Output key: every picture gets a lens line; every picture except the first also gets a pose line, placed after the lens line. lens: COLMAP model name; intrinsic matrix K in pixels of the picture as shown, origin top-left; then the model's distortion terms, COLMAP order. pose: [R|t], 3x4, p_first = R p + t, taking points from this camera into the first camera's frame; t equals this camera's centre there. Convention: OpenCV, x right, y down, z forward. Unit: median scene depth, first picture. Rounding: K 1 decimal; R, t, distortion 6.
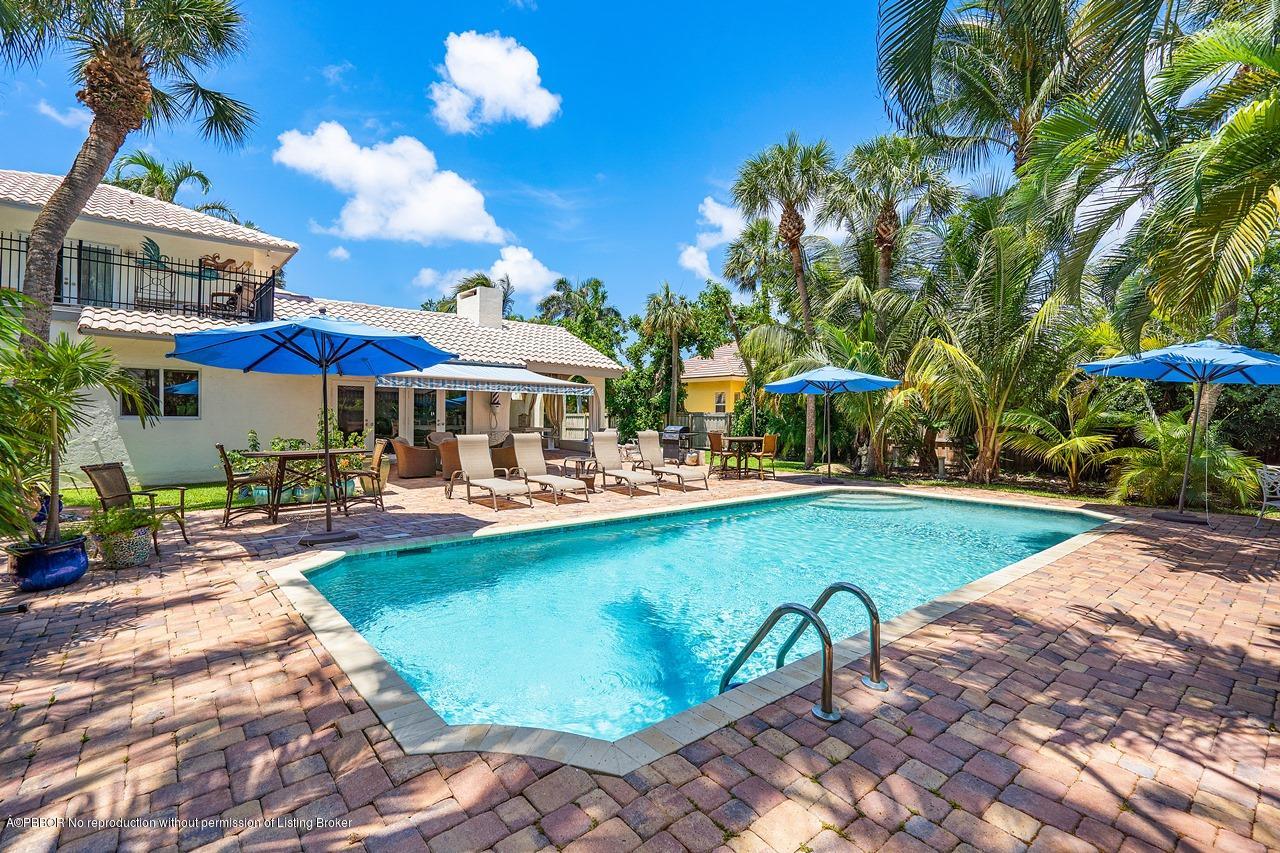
lens RADIAL K [[581.7, 0, 630.5], [0, 581.7, 429.1], [0, 0, 1]] dist [-0.009237, 0.001701]
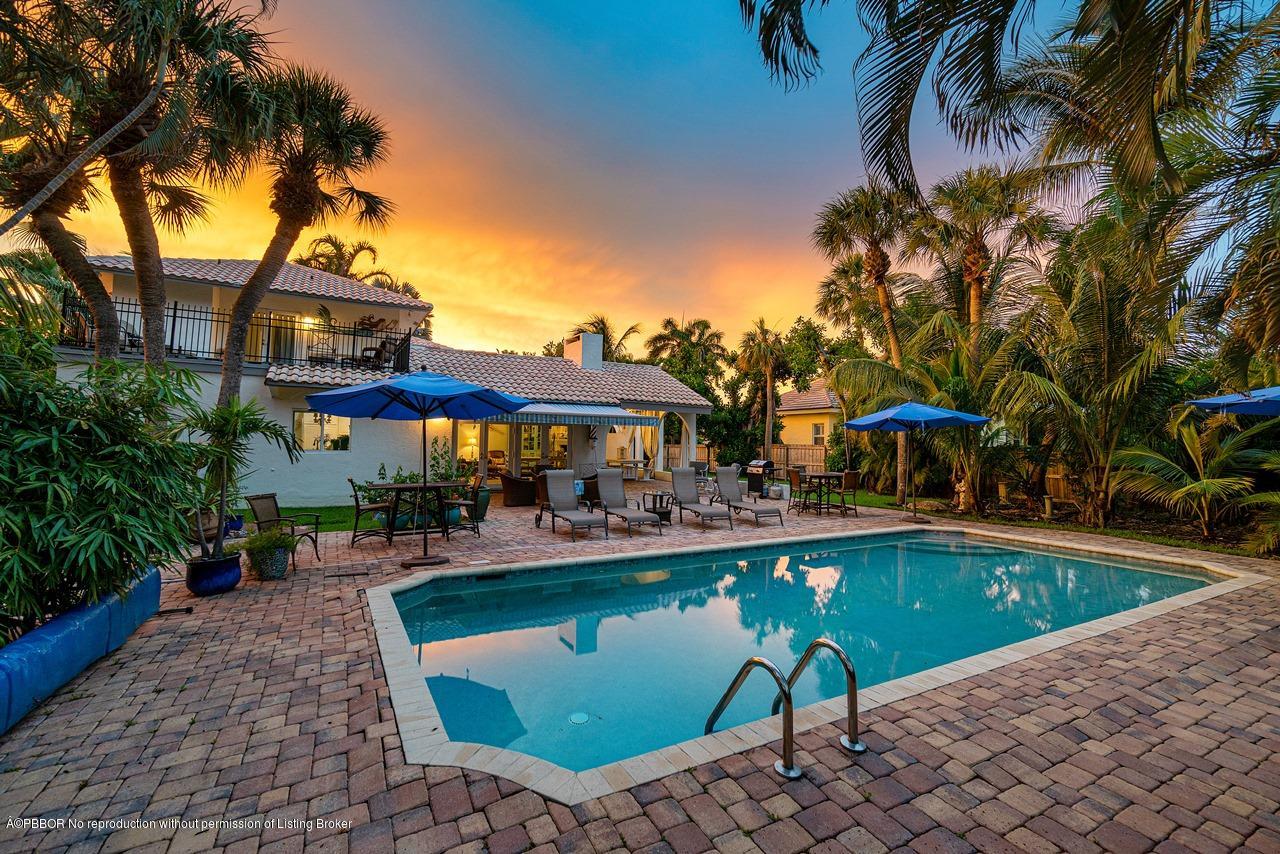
lens RADIAL K [[553.5, 0, 629.8], [0, 553.5, 416.7], [0, 0, 1]] dist [-0.009100, 0.001179]
pose [[0.979949, -0.007827, -0.199097, 0.058135], [-0.006371, 0.997487, -0.070568, -0.014276], [0.199149, 0.070422, 0.977436, -0.013150]]
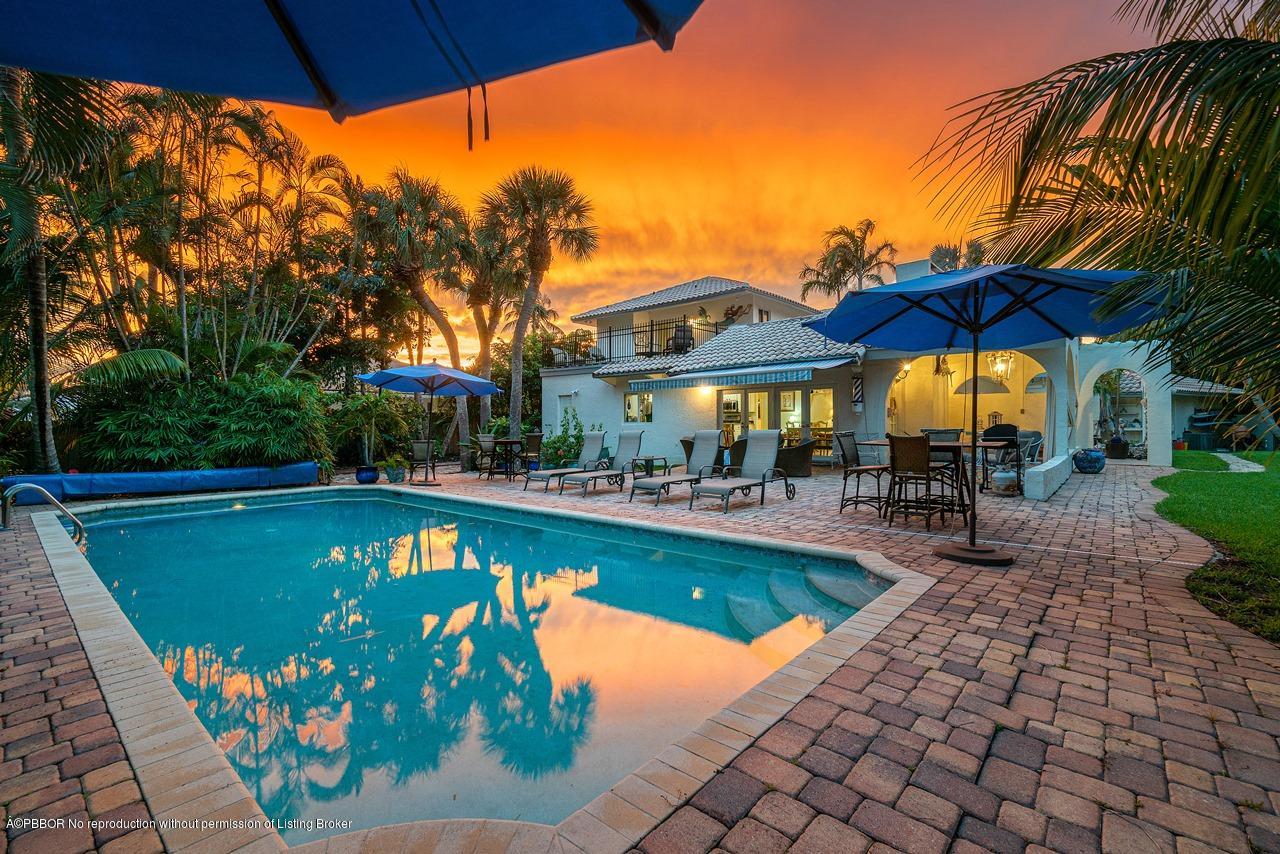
lens RADIAL K [[553.5, 0, 645.7], [0, 553.5, 422.3], [0, 0, 1]] dist [-0.009100, 0.001179]
pose [[0.171436, -0.020104, -0.984990, 0.699968], [-0.008399, 0.999726, -0.021866, 0.011878], [0.985159, 0.012022, 0.171220, 0.730657]]
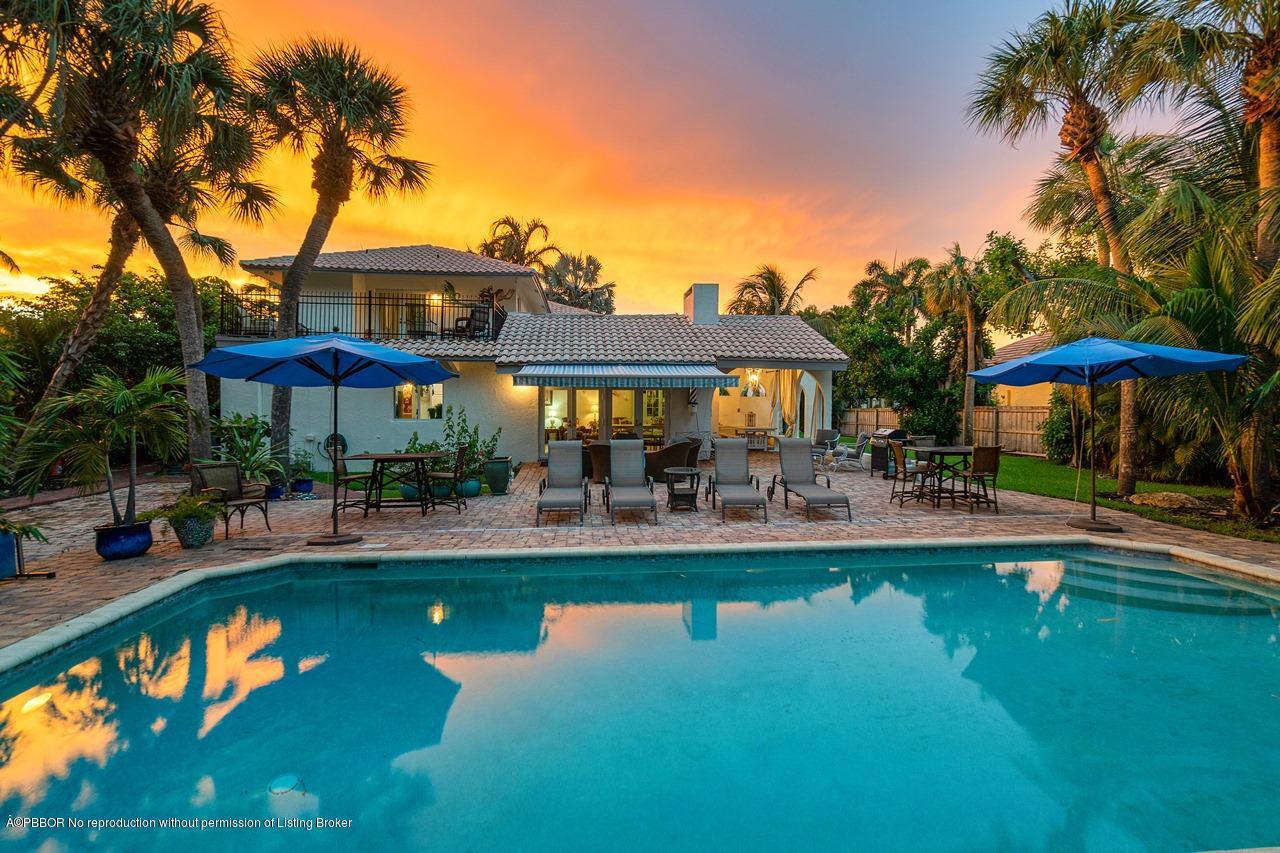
lens RADIAL K [[553.5, 0, 635.6], [0, 553.5, 419.5], [0, 0, 1]] dist [-0.009100, 0.001179]
pose [[0.821019, 0.001561, -0.570899, 0.283626], [-0.002565, 0.999996, -0.000953, -0.019738], [0.570896, 0.002247, 0.821020, 0.255706]]
